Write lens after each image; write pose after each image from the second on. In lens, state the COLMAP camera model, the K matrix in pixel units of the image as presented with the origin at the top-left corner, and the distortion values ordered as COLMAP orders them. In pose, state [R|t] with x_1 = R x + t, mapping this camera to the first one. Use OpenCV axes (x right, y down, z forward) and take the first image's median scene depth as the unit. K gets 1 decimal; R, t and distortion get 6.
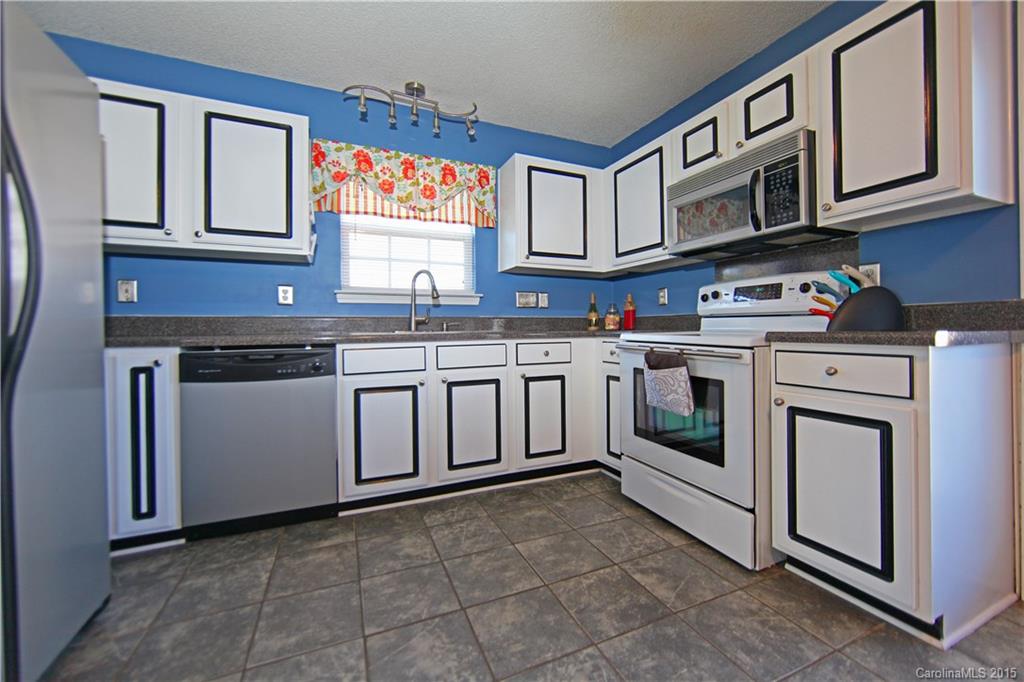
lens RADIAL K [[404.1, 0, 509.9], [0, 404.1, 326.4], [0, 0, 1]] dist [-0.000878, 0.000070]
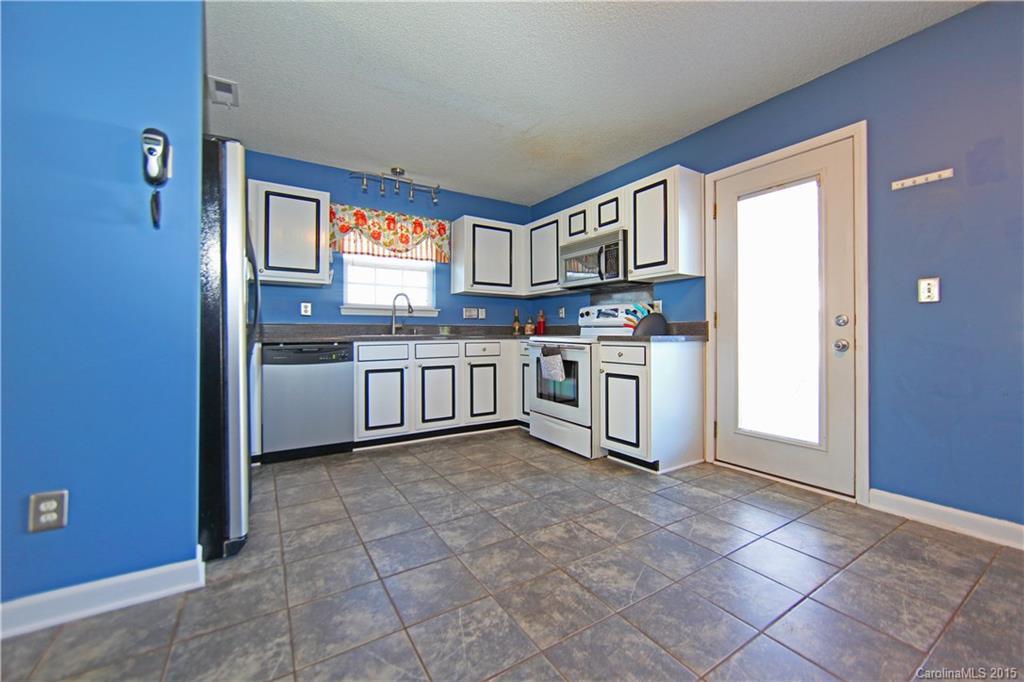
lens RADIAL K [[404.1, 0, 509.9], [0, 404.1, 326.4], [0, 0, 1]] dist [-0.000878, 0.000070]
pose [[0.987323, 0.009773, 0.158424, -0.061752], [-0.007722, 0.999878, -0.013554, -0.001226], [-0.158537, 0.012158, 0.987278, -0.566243]]
